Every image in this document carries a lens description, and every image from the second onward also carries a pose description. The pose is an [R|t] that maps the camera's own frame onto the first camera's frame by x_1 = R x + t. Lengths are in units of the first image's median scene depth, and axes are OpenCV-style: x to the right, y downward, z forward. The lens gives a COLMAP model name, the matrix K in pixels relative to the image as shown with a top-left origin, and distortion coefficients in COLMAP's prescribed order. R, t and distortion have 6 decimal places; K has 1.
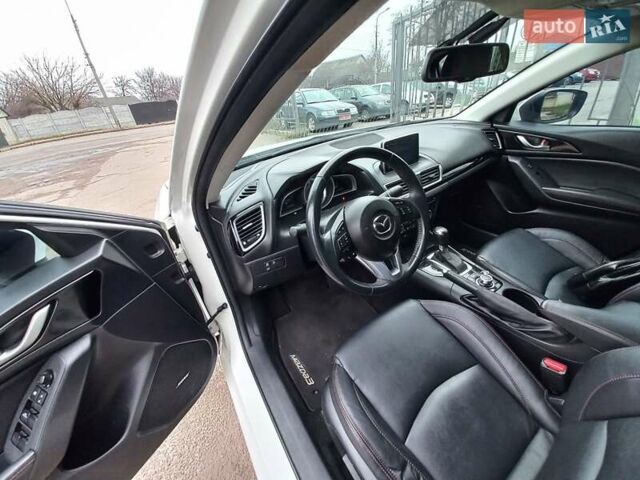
lens RADIAL K [[248.2, 0, 325.8], [0, 248.2, 240.2], [0, 0, 1]] dist [0.025731, -0.019676]
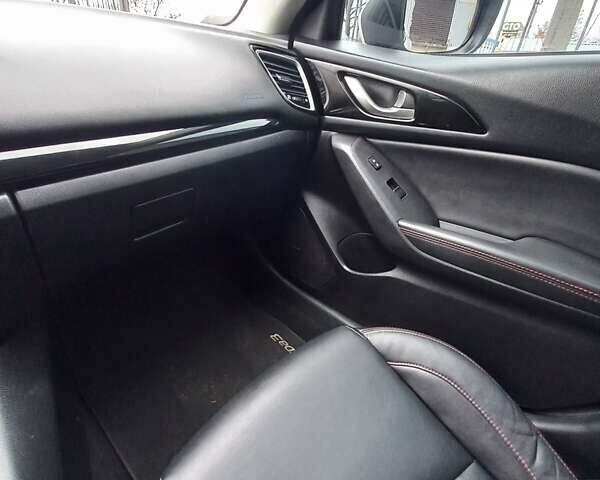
lens RADIAL K [[311.3, 0, 300.6], [0, 311.3, 246.6], [0, 0, 1]] dist [0.021399, -0.012221]
pose [[0.966366, 0.015866, 0.256679, 0.707610], [-0.015159, 0.999874, -0.004732, -0.198262], [-0.256722, 0.000682, 0.966485, 0.687526]]
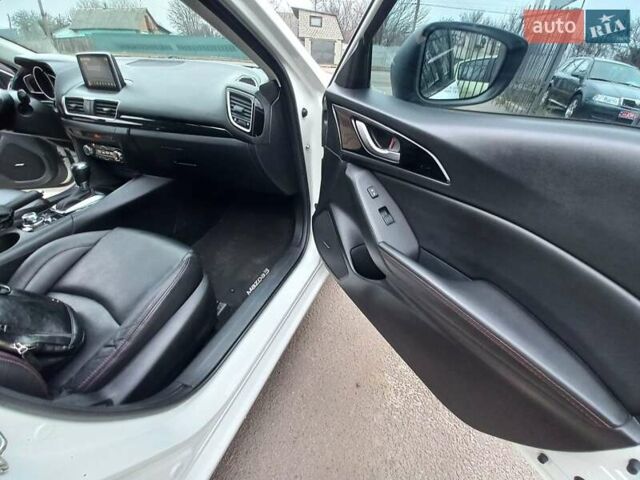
lens RADIAL K [[248.2, 0, 325.8], [0, 248.2, 240.2], [0, 0, 1]] dist [0.025731, -0.019676]
pose [[0.560920, 0.585323, -0.585462, 1.593207], [-0.501441, 0.802917, 0.322305, -0.546286], [0.658730, 0.112787, 0.743877, 0.905331]]
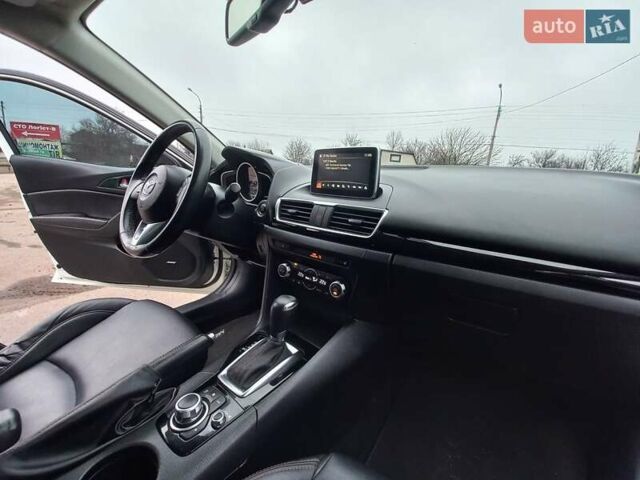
lens RADIAL K [[248.2, 0, 325.8], [0, 248.2, 240.2], [0, 0, 1]] dist [0.025731, -0.019676]
pose [[0.317770, 0.348848, -0.881662, 0.879068], [-0.563411, 0.817365, 0.120342, -0.253037], [0.762620, 0.458497, 0.456279, 0.727160]]
